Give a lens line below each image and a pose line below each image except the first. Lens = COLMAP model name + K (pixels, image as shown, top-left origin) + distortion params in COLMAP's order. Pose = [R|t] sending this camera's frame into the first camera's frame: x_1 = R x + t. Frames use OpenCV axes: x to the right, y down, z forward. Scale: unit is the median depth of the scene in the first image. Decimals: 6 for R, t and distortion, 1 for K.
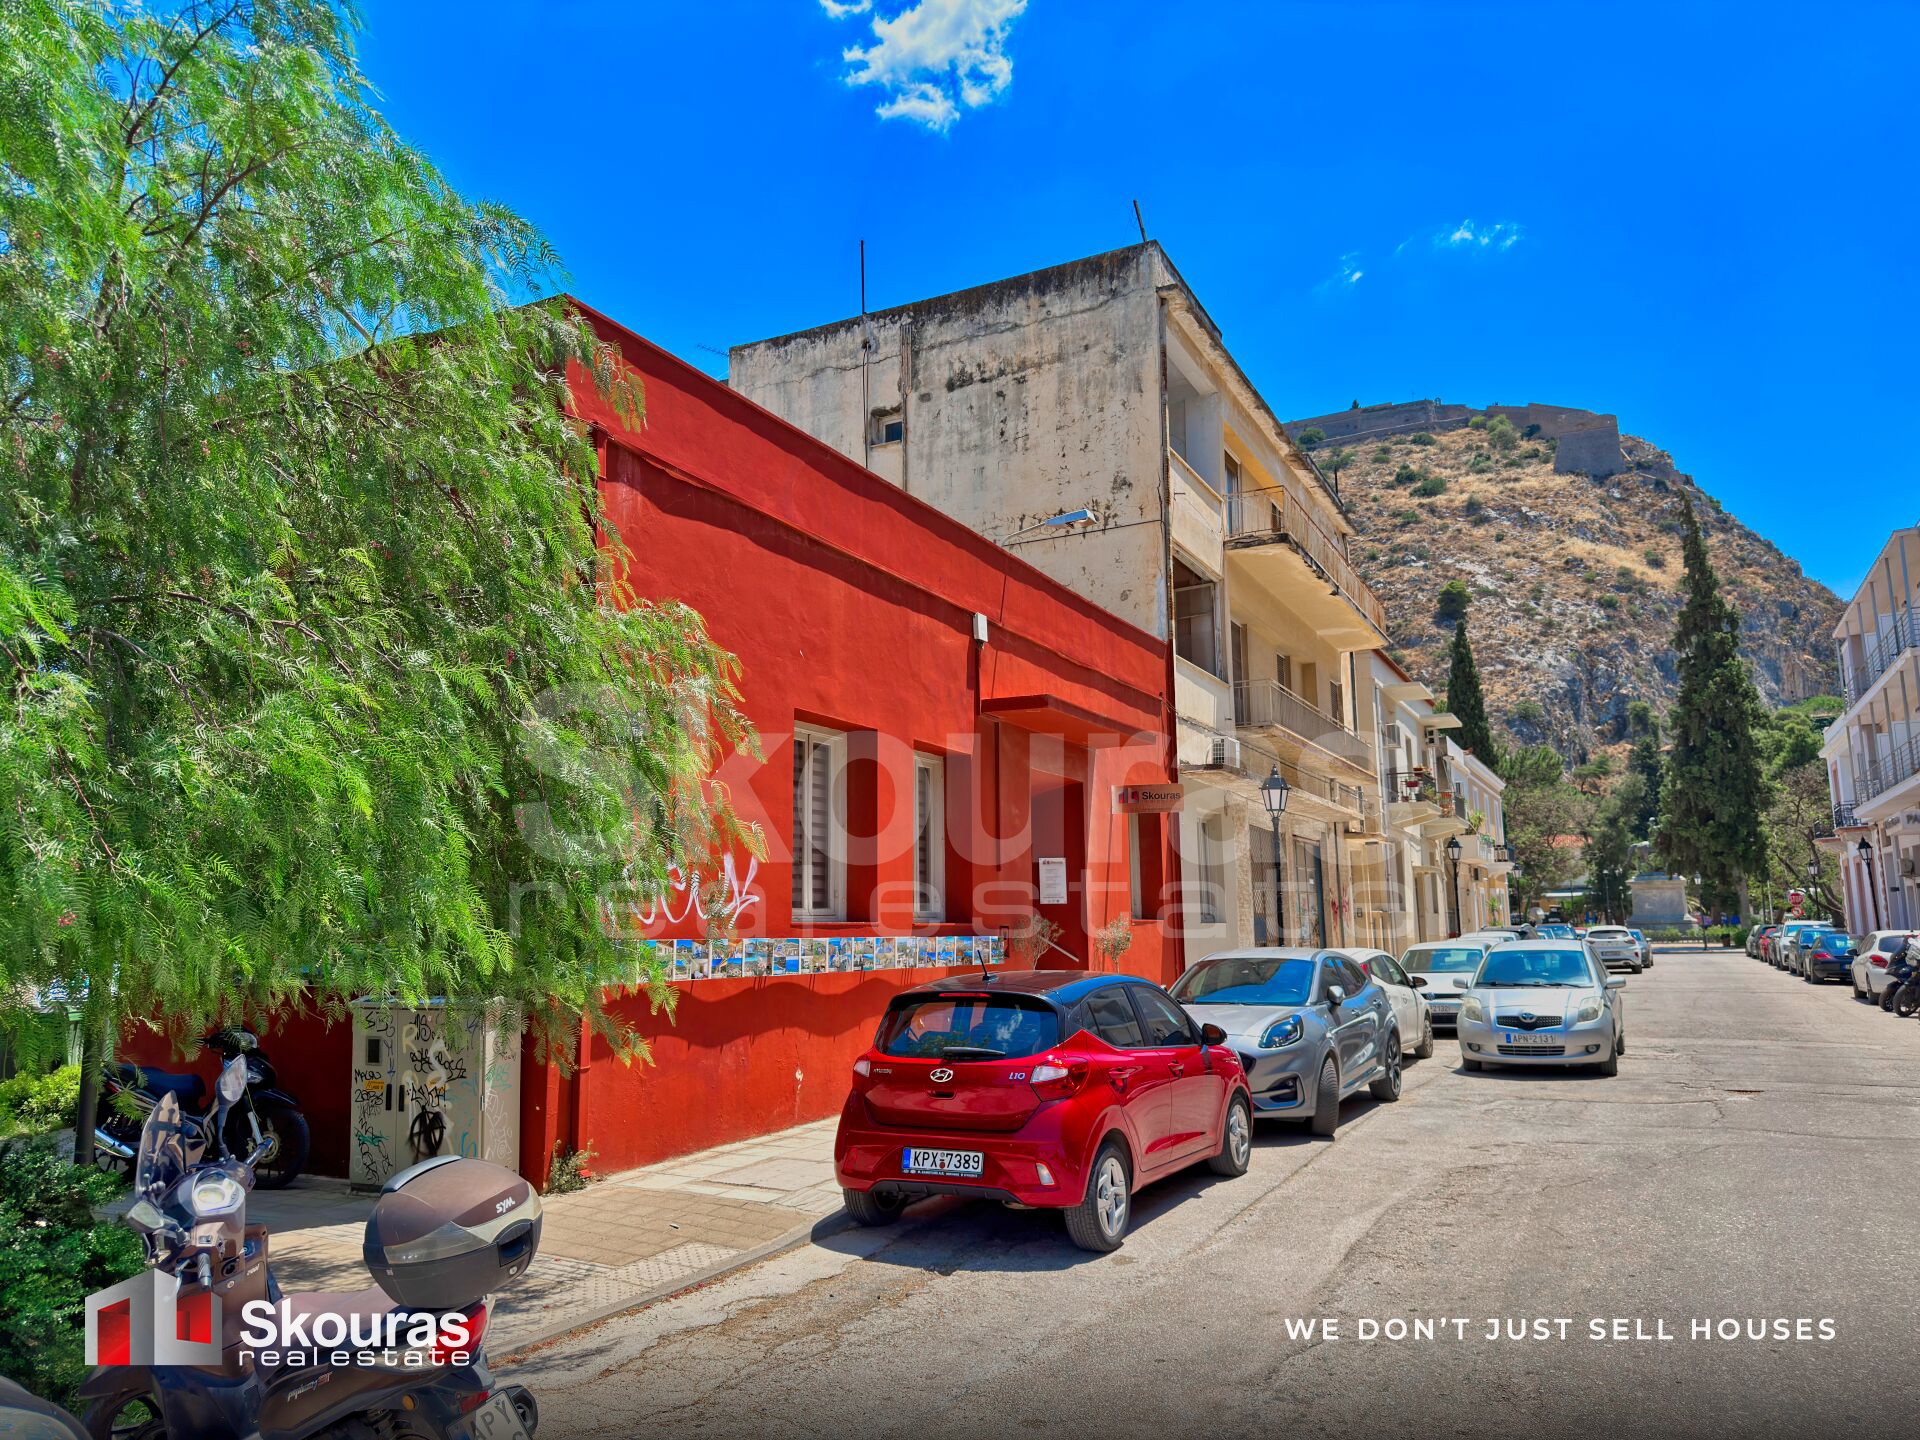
lens RADIAL K [[1339.7, 0, 954.2], [0, 1339.7, 724.7], [0, 0, 1]] dist [0.178140, -0.373527]
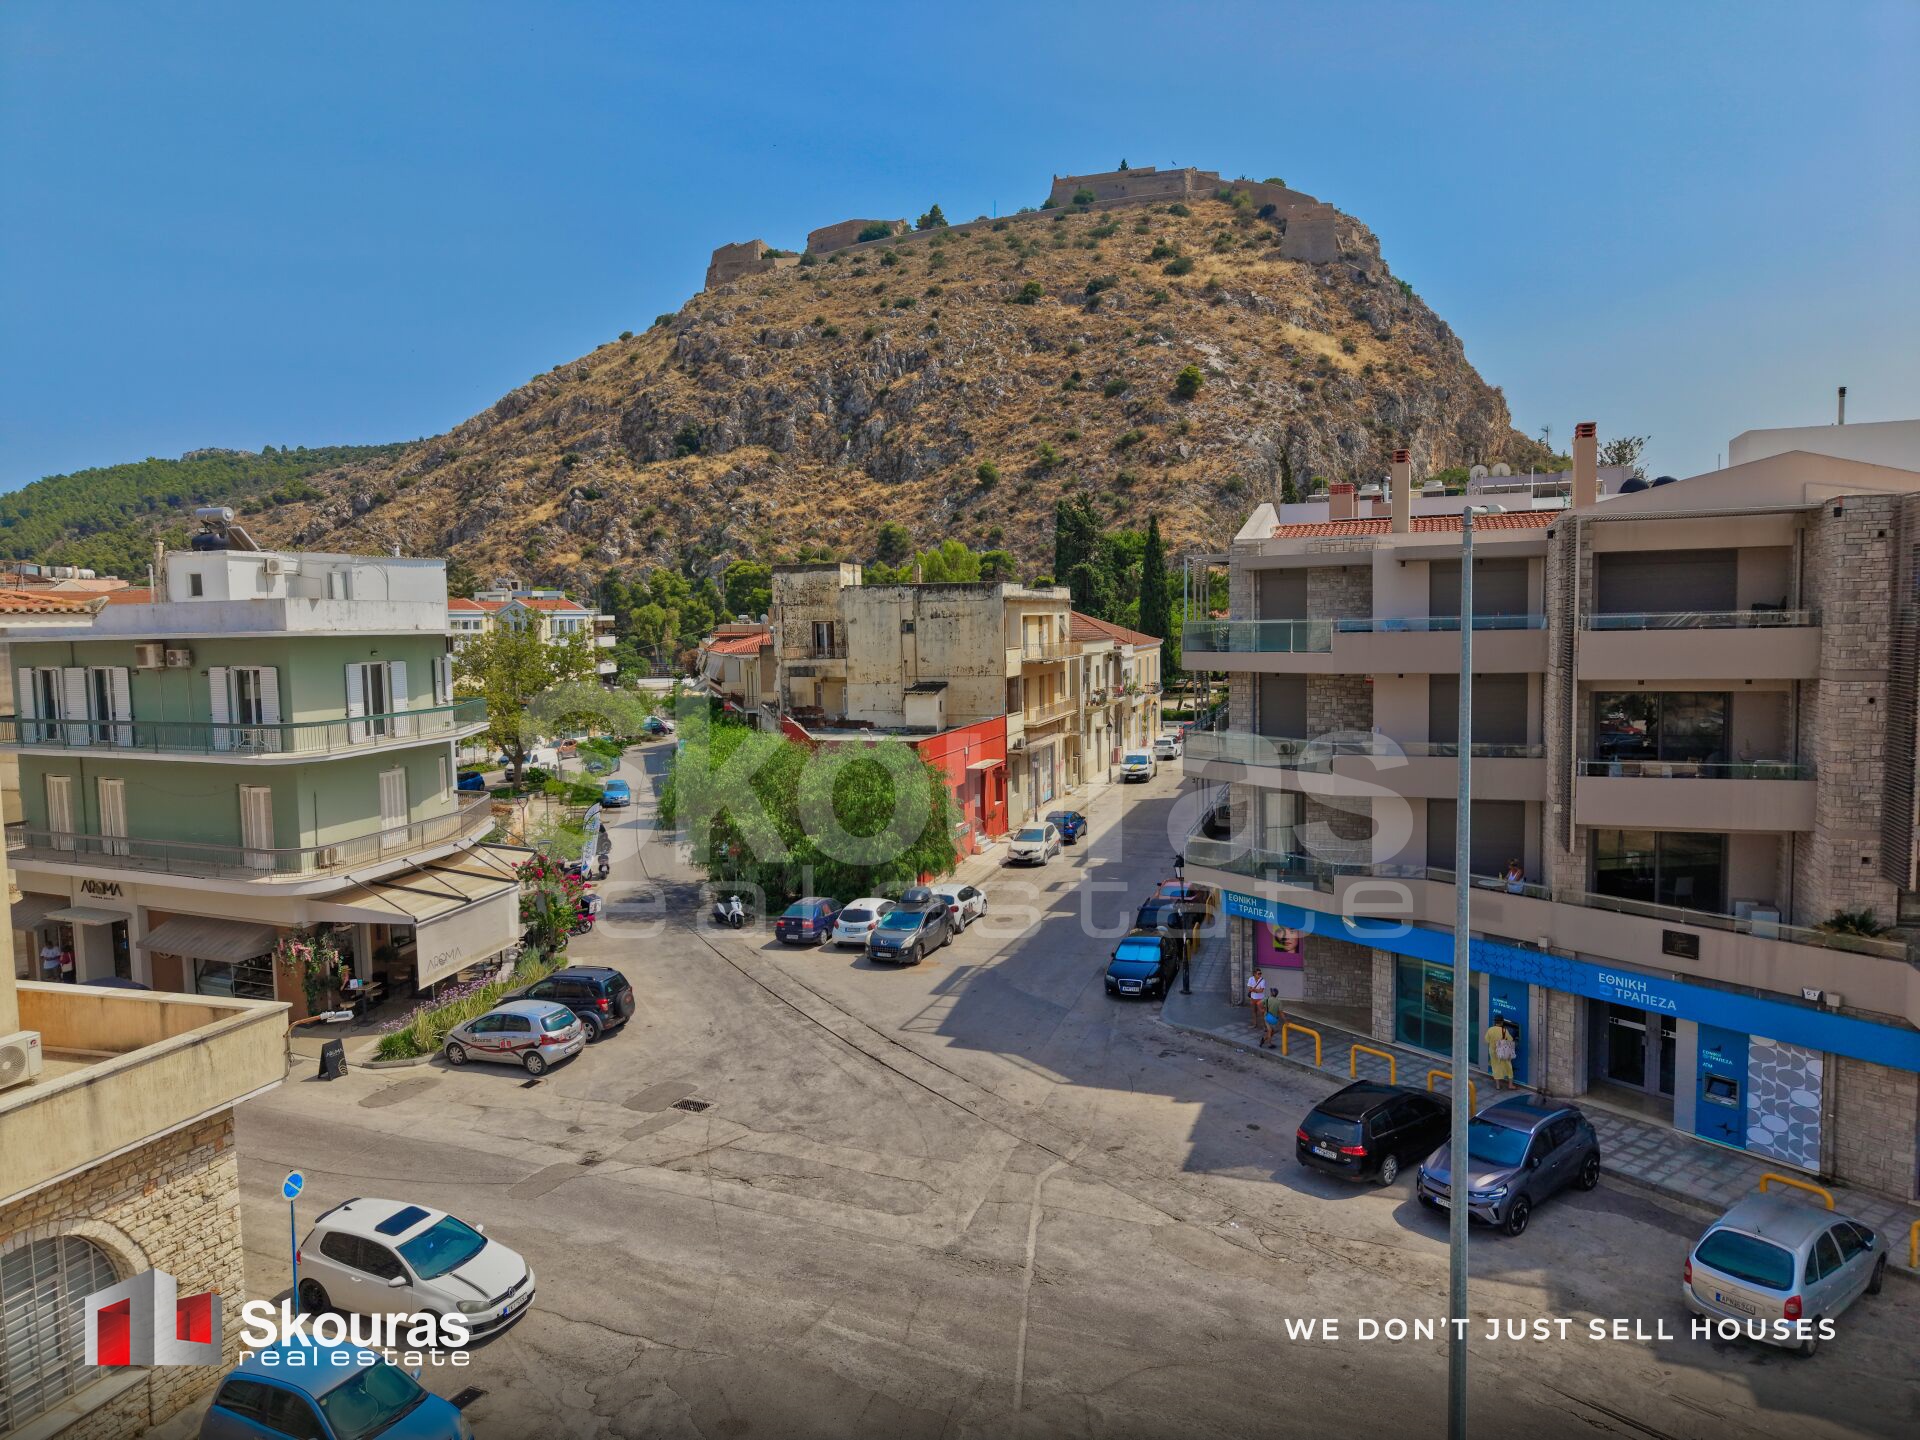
lens RADIAL K [[1290.8, 0, 959.0], [0, 1290.8, 723.4], [0, 0, 1]] dist [0.051414, -0.095676]
pose [[0.985782, -0.019846, 0.166855, -0.400401], [-0.018917, 0.973581, 0.227558, -0.640404], [-0.166963, -0.227479, 0.959363, -1.669452]]
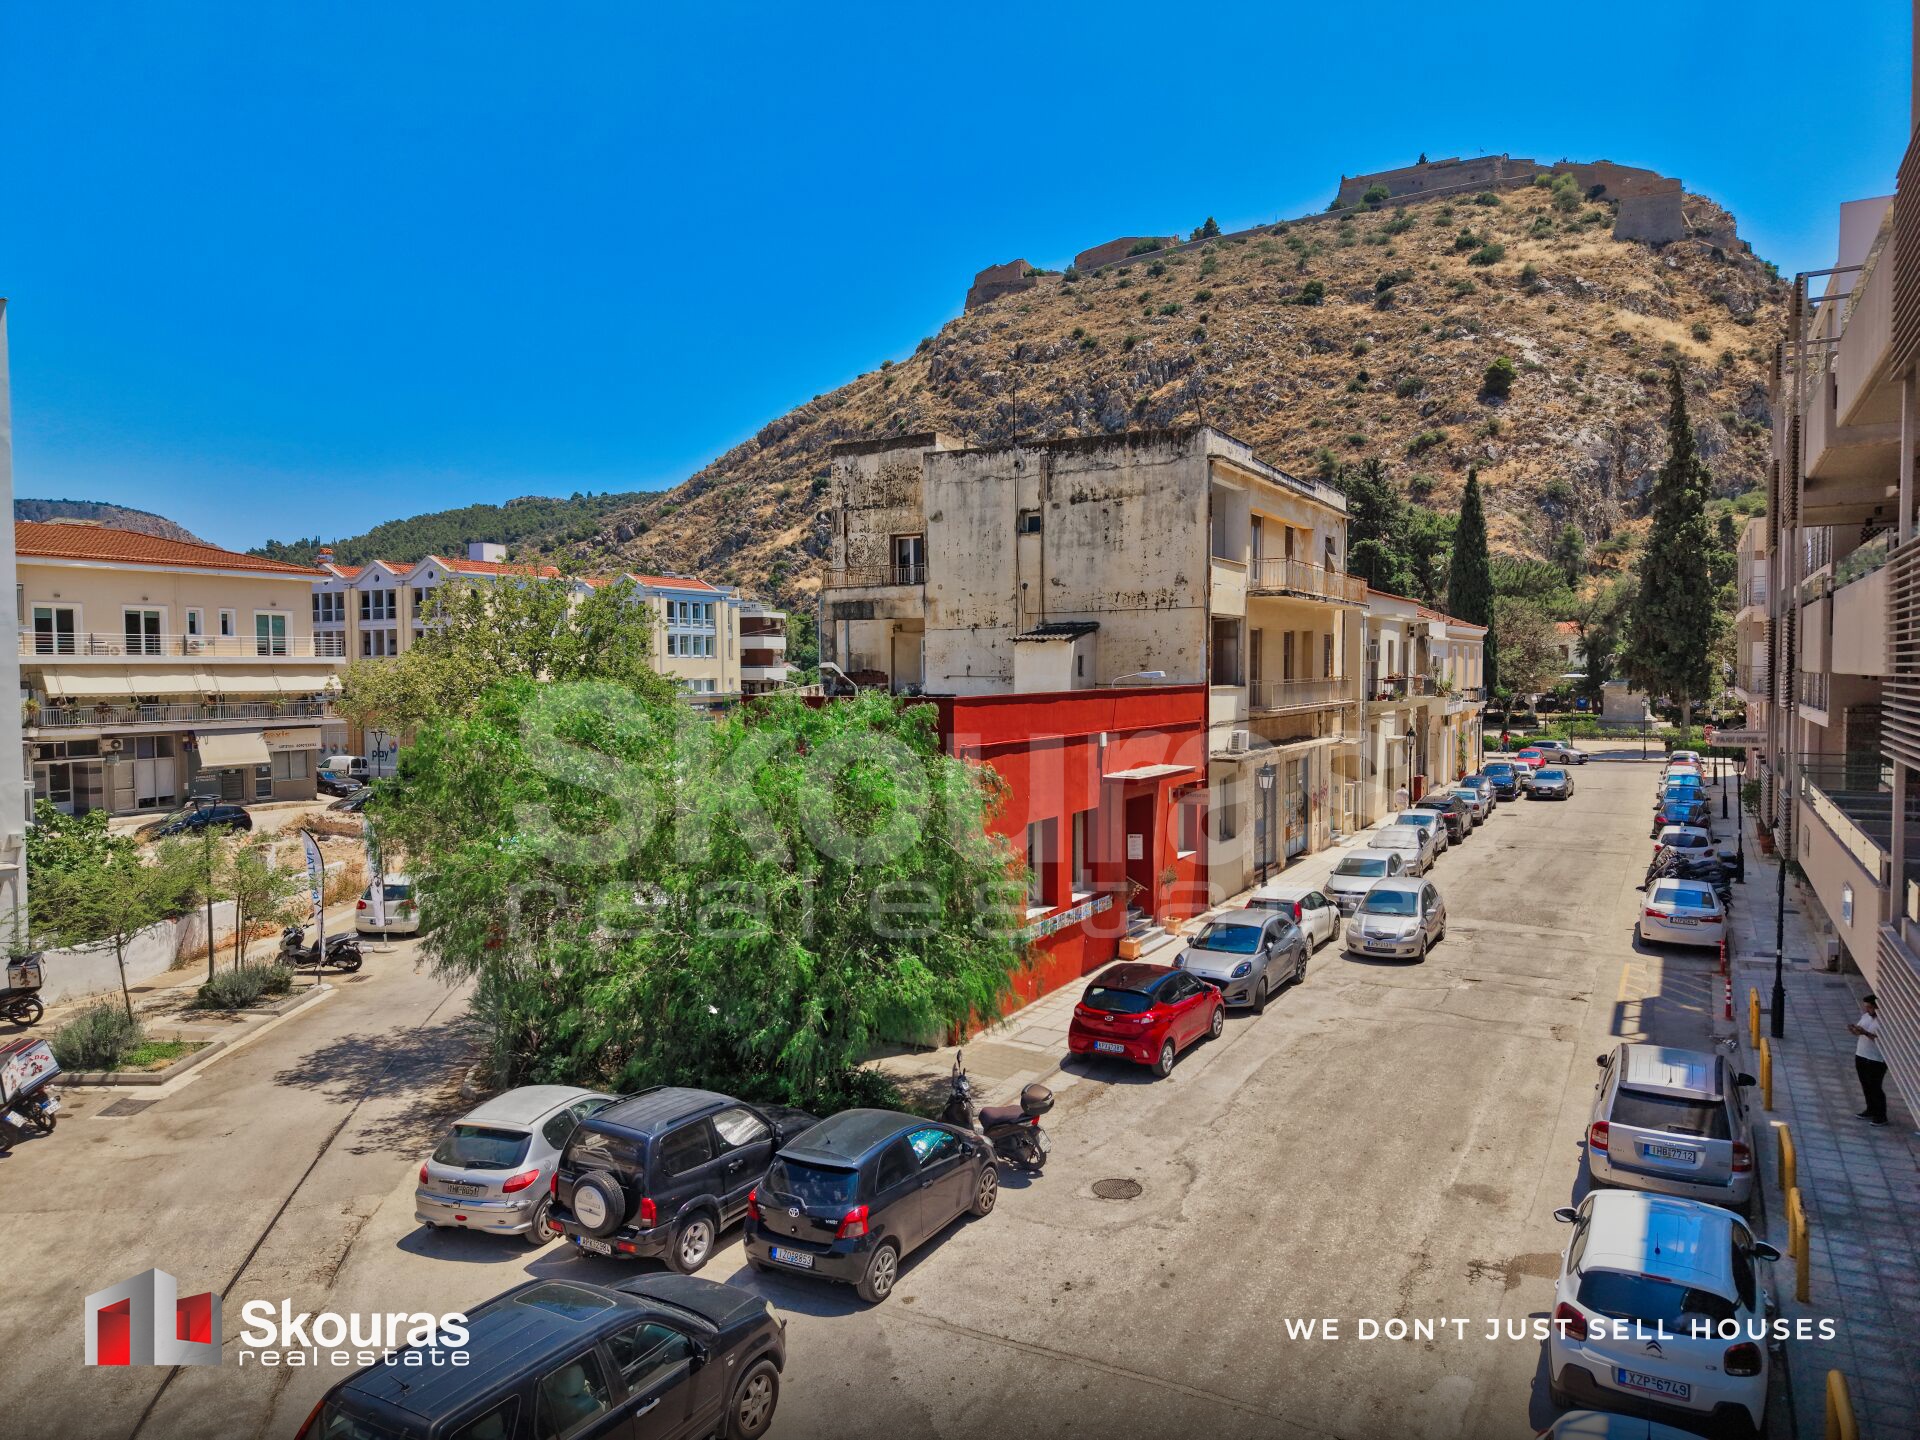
lens RADIAL K [[1286.4, 0, 957.9], [0, 1286.4, 725.0], [0, 0, 1]] dist [0.027848, -0.025452]
pose [[0.999126, 0.008849, -0.040857, -0.070532], [-0.000660, 0.980558, 0.196230, -0.279892], [0.041799, -0.196031, 0.979706, -0.494171]]
